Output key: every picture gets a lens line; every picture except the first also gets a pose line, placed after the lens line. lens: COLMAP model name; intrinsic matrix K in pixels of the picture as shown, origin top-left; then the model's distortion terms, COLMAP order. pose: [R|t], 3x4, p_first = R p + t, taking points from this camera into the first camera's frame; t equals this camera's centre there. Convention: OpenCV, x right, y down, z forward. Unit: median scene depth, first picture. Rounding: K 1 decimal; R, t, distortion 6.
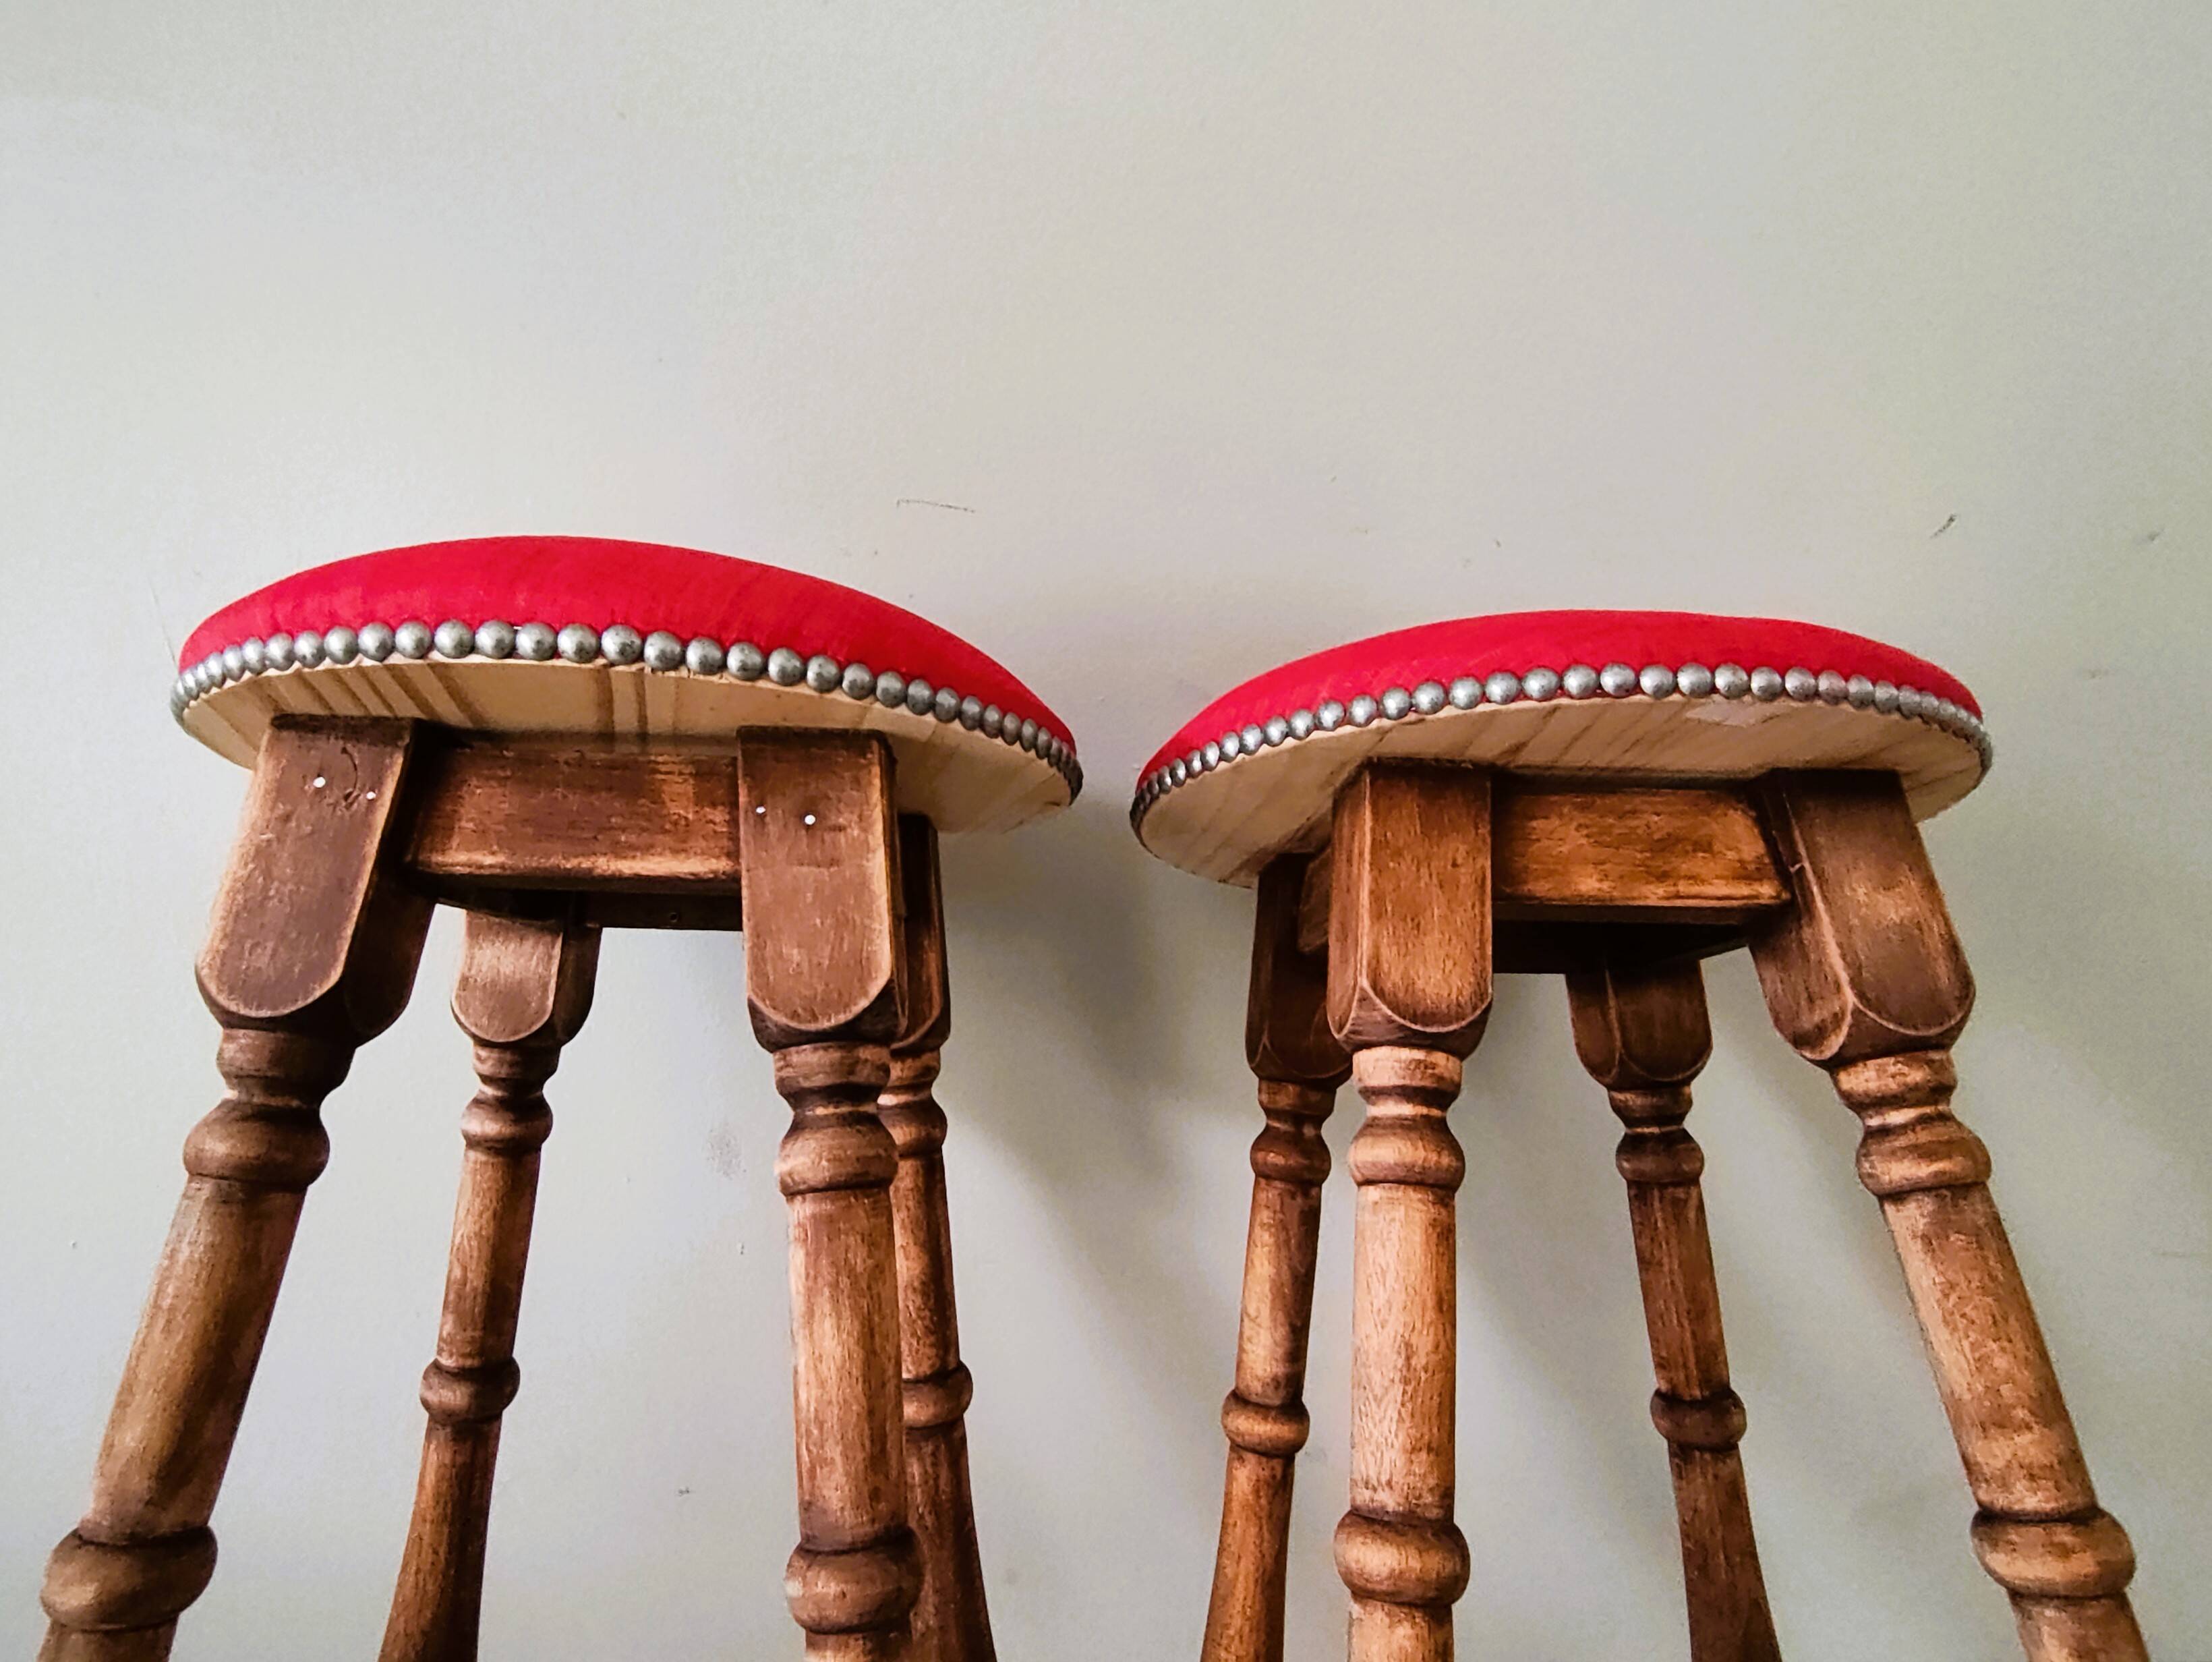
lens RADIAL K [[1274.5, 0, 1093.1], [0, 1274.5, 811.6], [0, 0, 1]] dist [-0.002094, 0.004027]
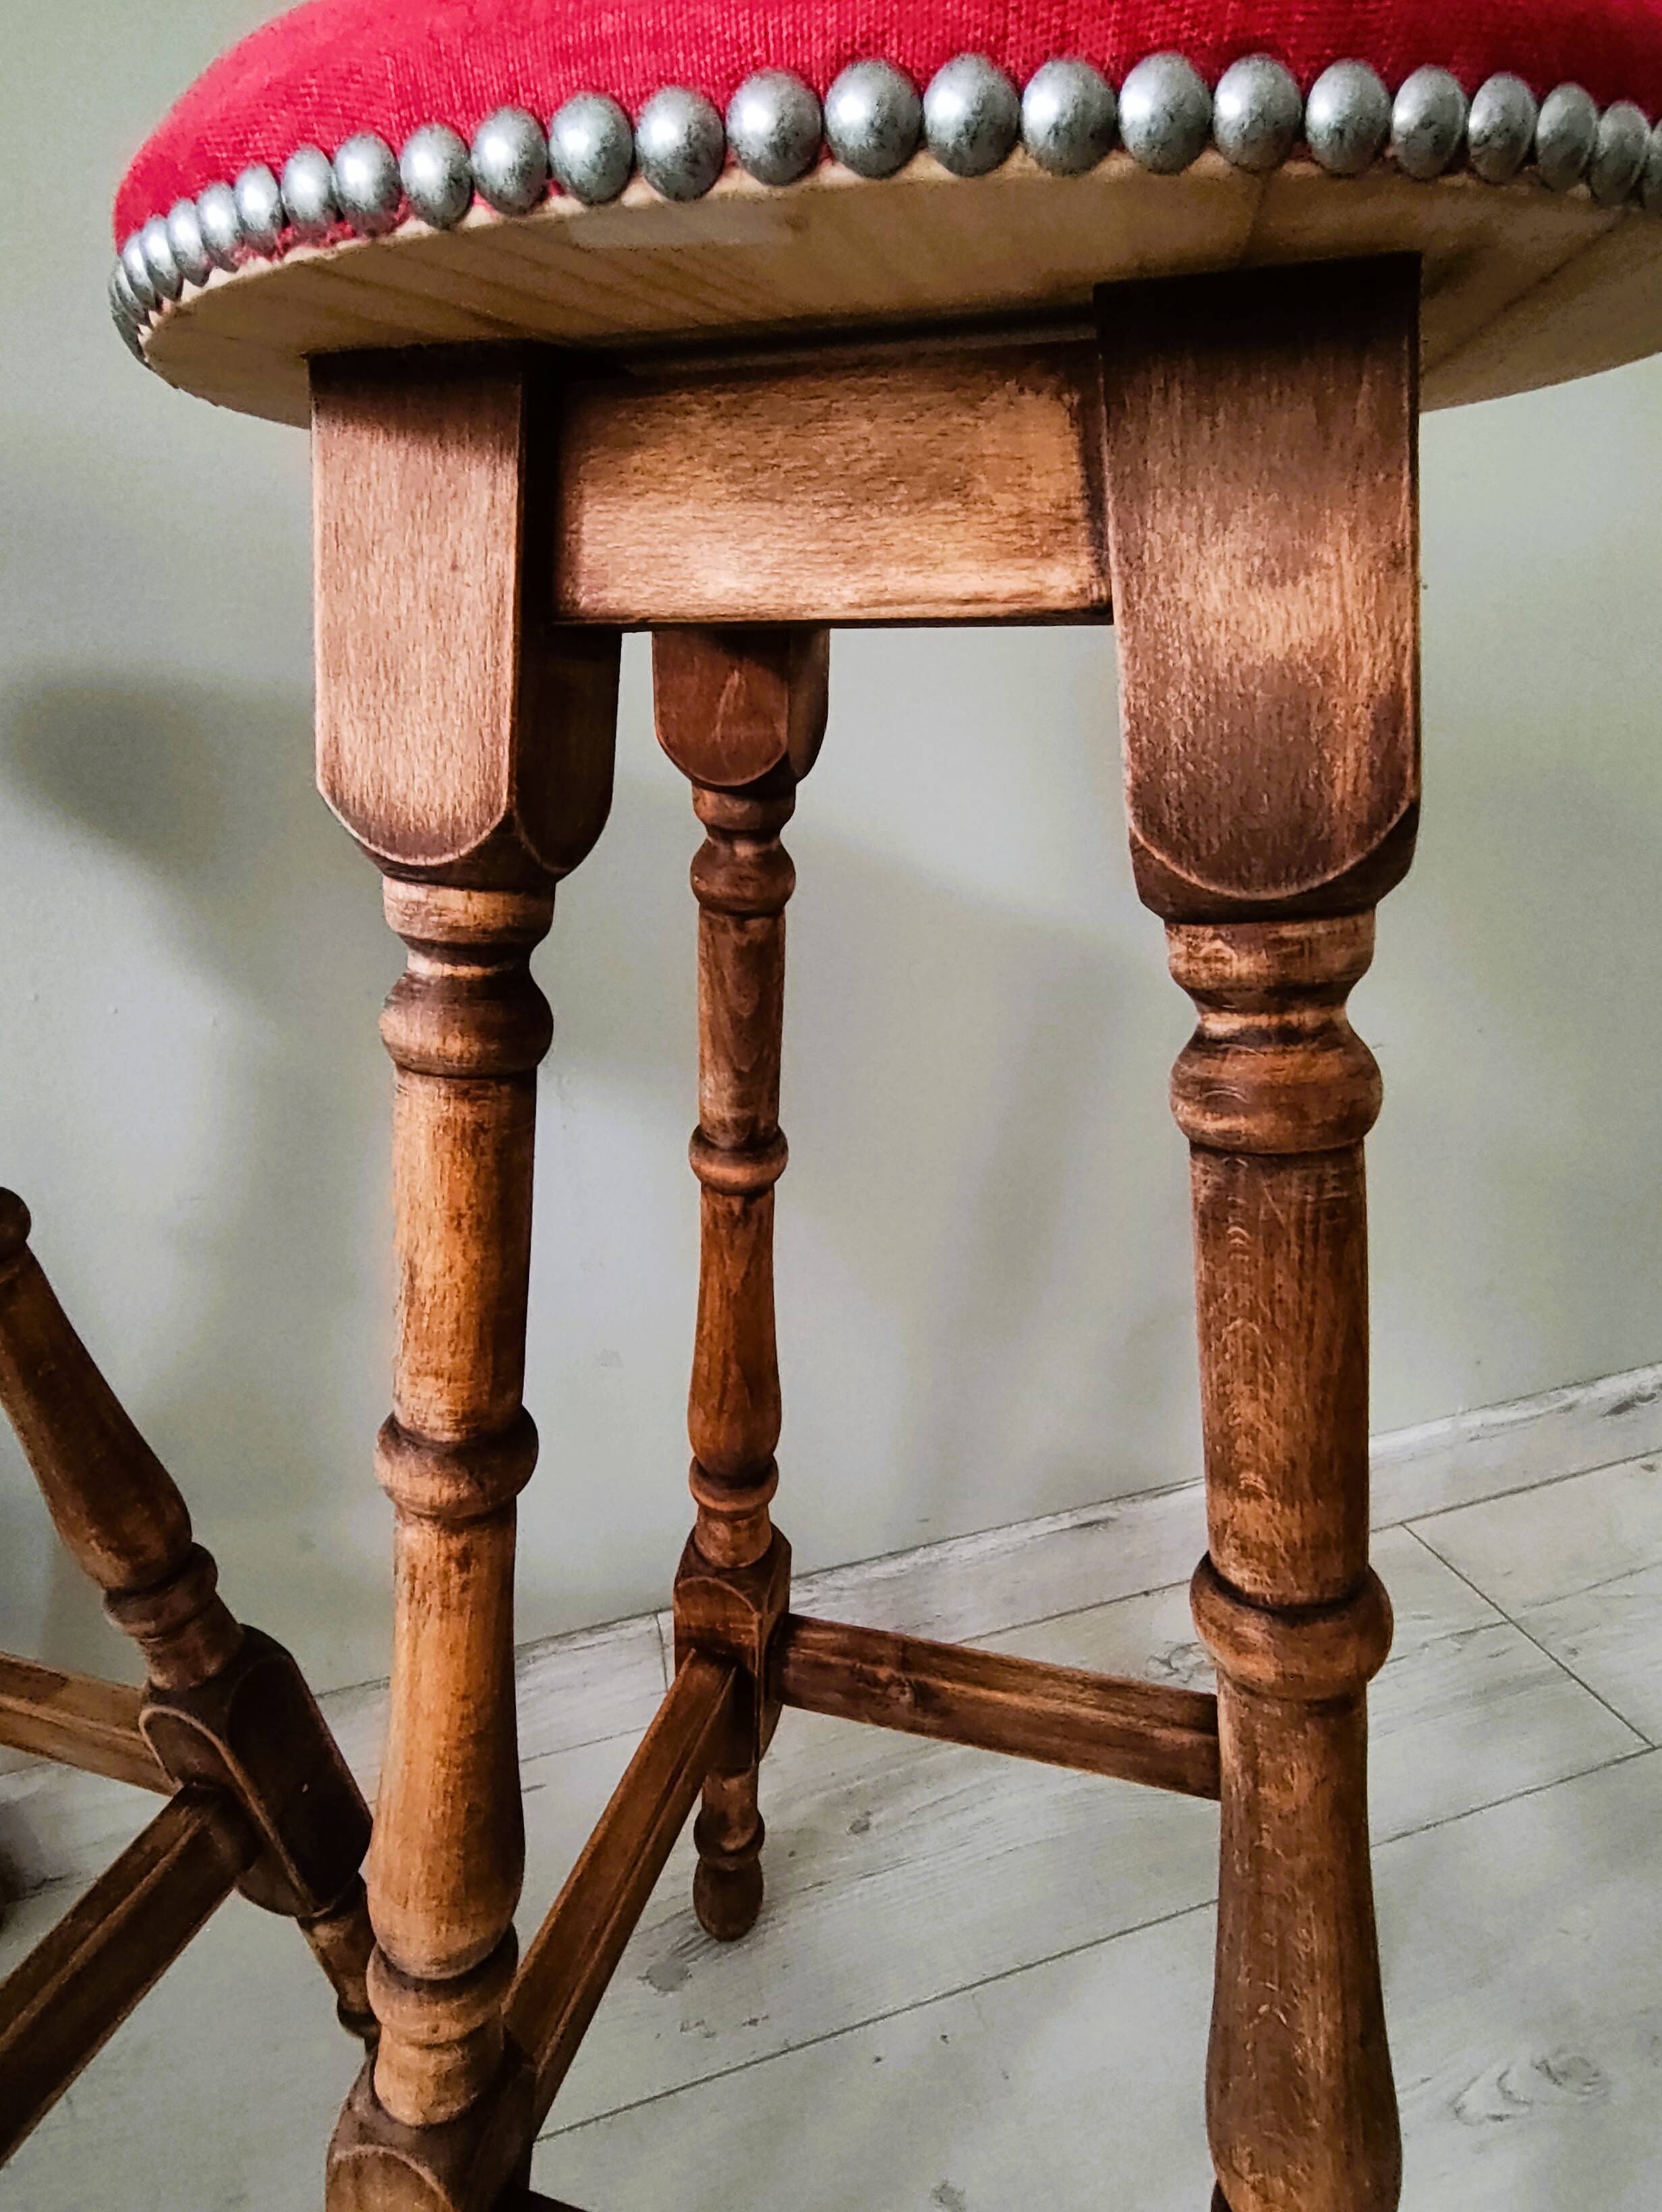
lens RADIAL K [[1328.7, 0, 765.9], [0, 1328.7, 1119.0], [0, 0, 1]] dist [-0.002024, -0.000666]
pose [[0.929676, 0.108754, -0.351960, 0.658084], [0.119718, 0.814370, 0.567863, -0.078382], [0.348383, -0.570065, 0.744080, 0.477880]]
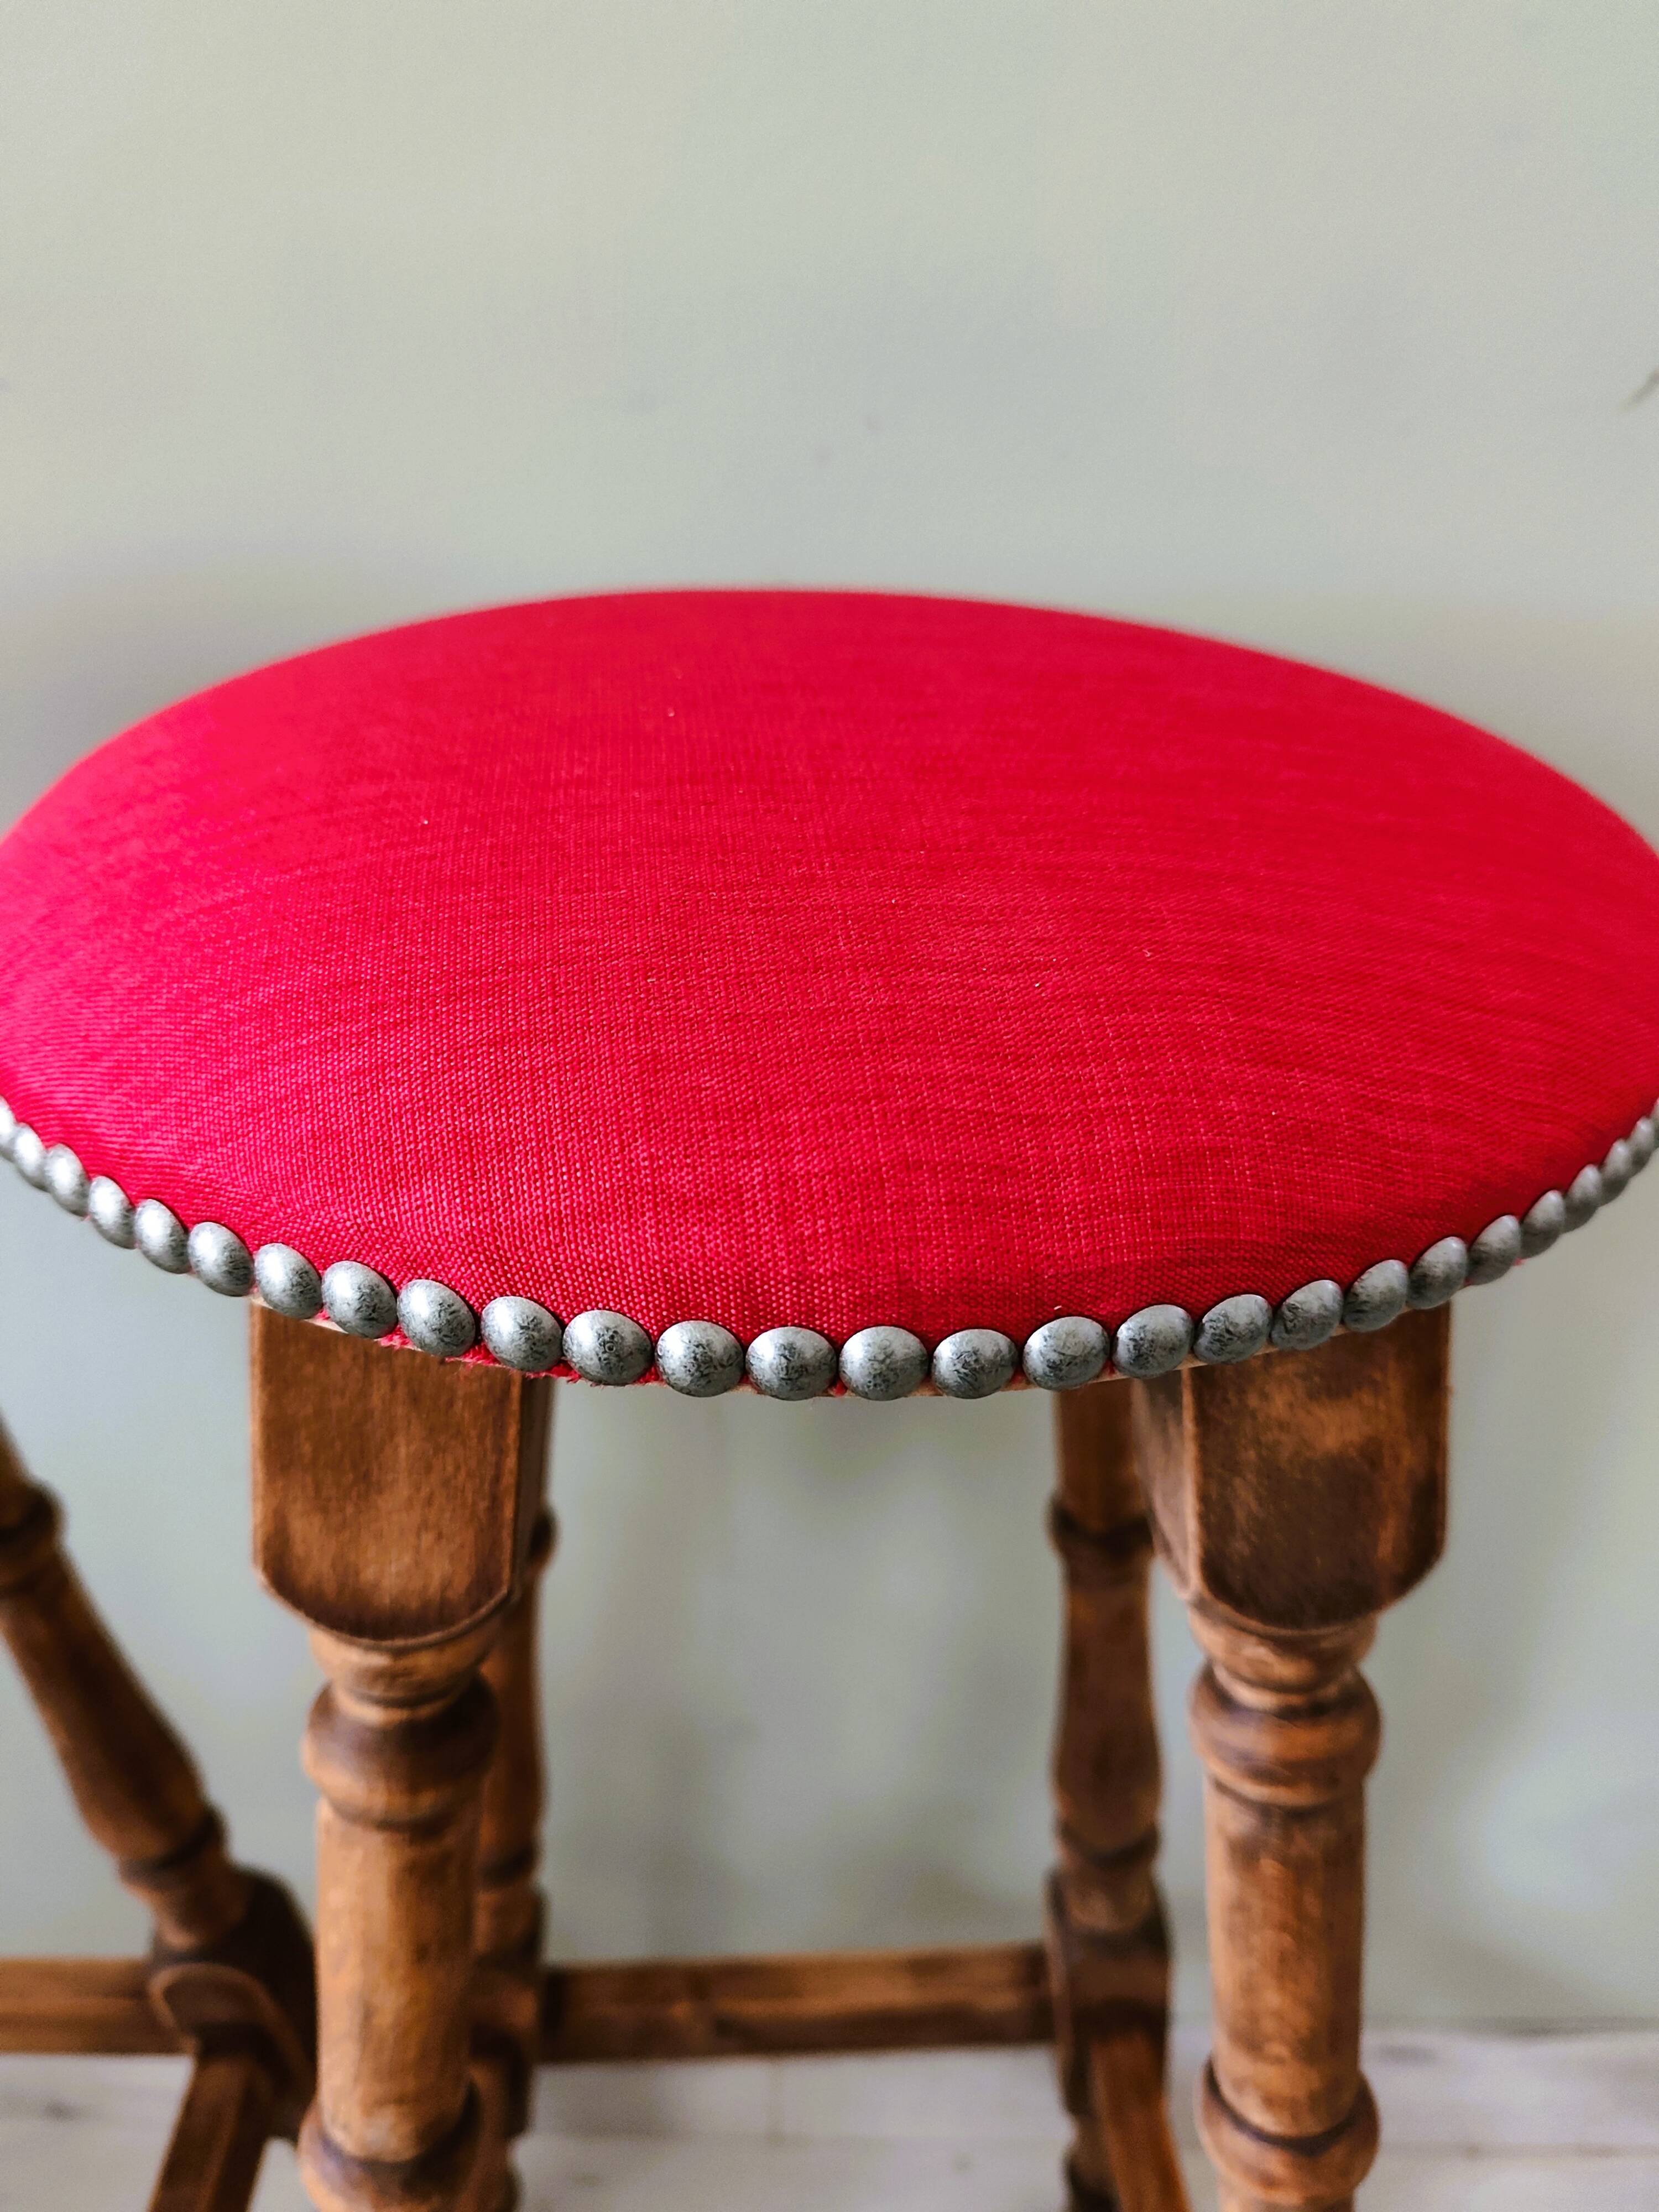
lens RADIAL K [[1695.3, 0, 821.4], [0, 1695.3, 1147.1], [0, 0, 1]] dist [-0.012421, -0.004641]
pose [[0.999822, 0.018802, 0.001305, 0.432054], [-0.015020, 0.753068, 0.657771, -0.453165], [0.011384, -0.657674, 0.753217, 0.580485]]
